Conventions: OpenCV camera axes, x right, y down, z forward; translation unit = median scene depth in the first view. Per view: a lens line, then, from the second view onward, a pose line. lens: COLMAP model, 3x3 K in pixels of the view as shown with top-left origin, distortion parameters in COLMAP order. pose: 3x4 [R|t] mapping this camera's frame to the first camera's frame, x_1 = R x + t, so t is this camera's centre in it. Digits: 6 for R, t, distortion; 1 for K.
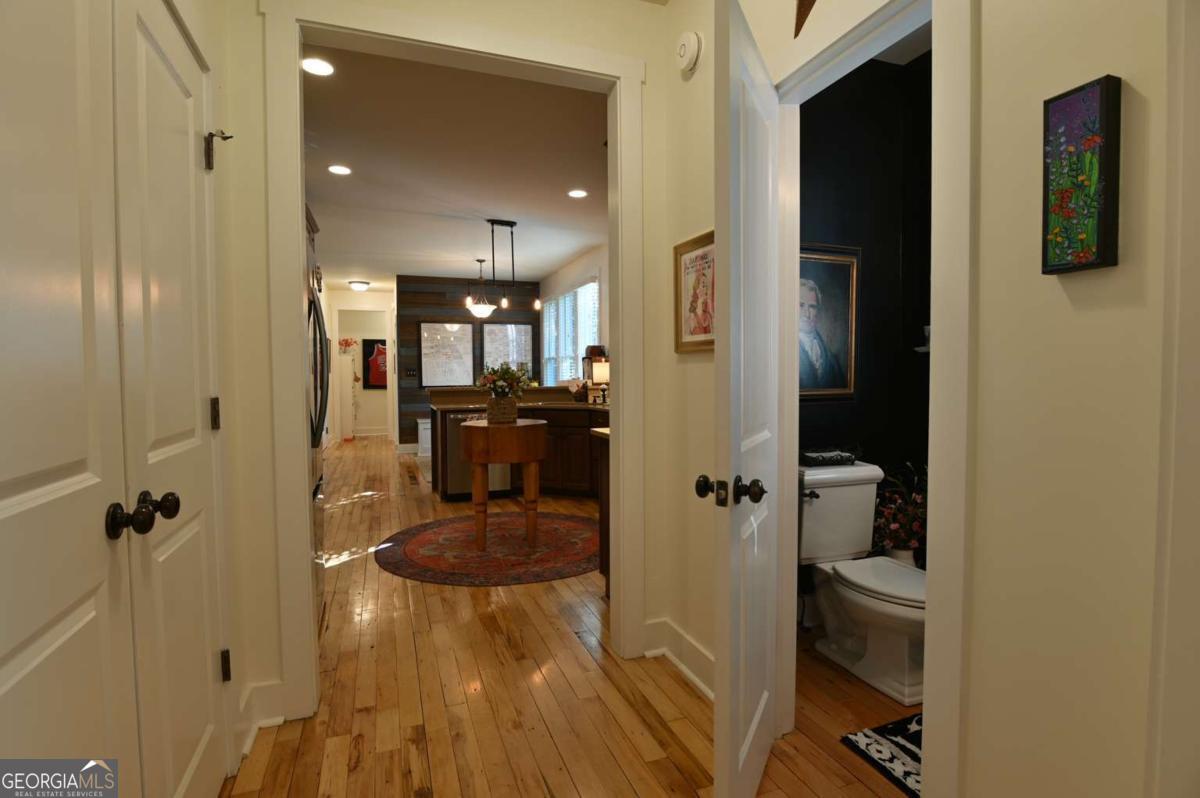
lens RADIAL K [[587.7, 0, 600.0], [0, 587.7, 399.0], [0, 0, 1]] dist [-0.020052, 0.000185]
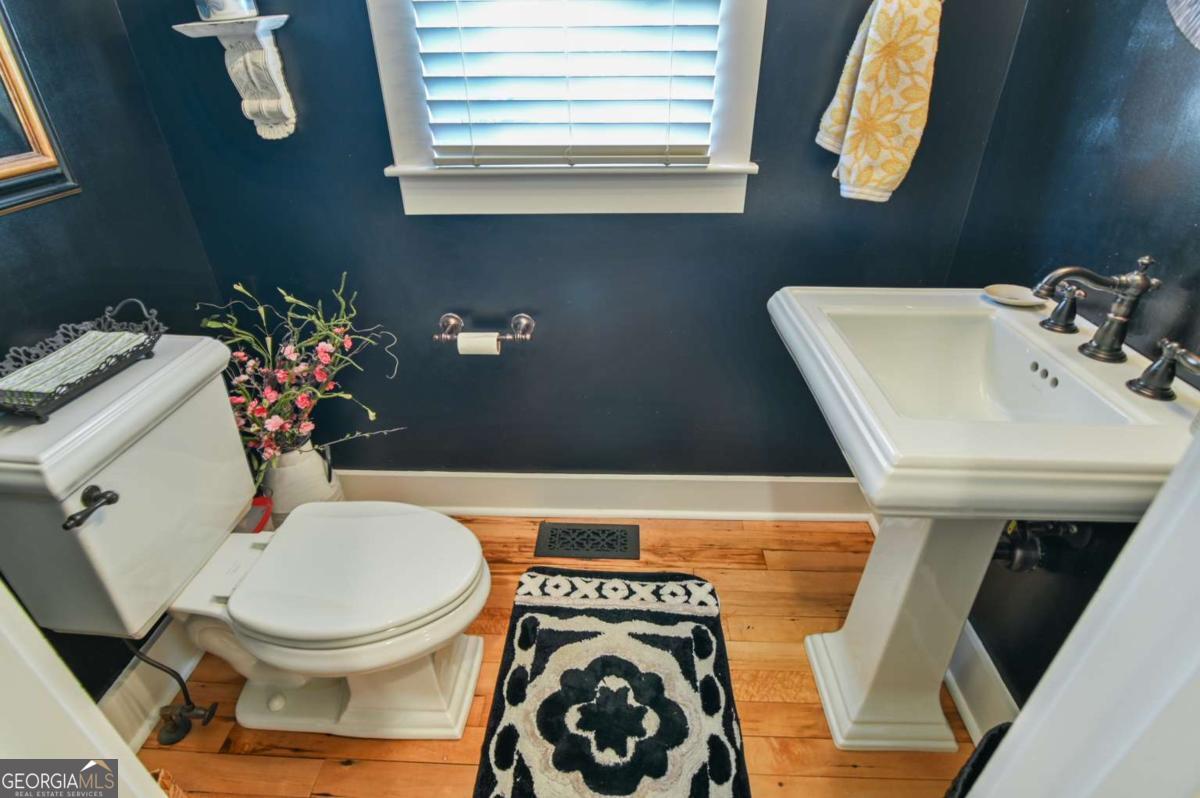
lens RADIAL K [[587.7, 0, 600.0], [0, 587.7, 399.0], [0, 0, 1]] dist [-0.020052, 0.000185]
pose [[0.382212, -0.473297, 0.793665, 0.202852], [0.041084, 0.866729, 0.497084, -0.047743], [-0.923161, -0.157385, 0.350719, 0.528937]]
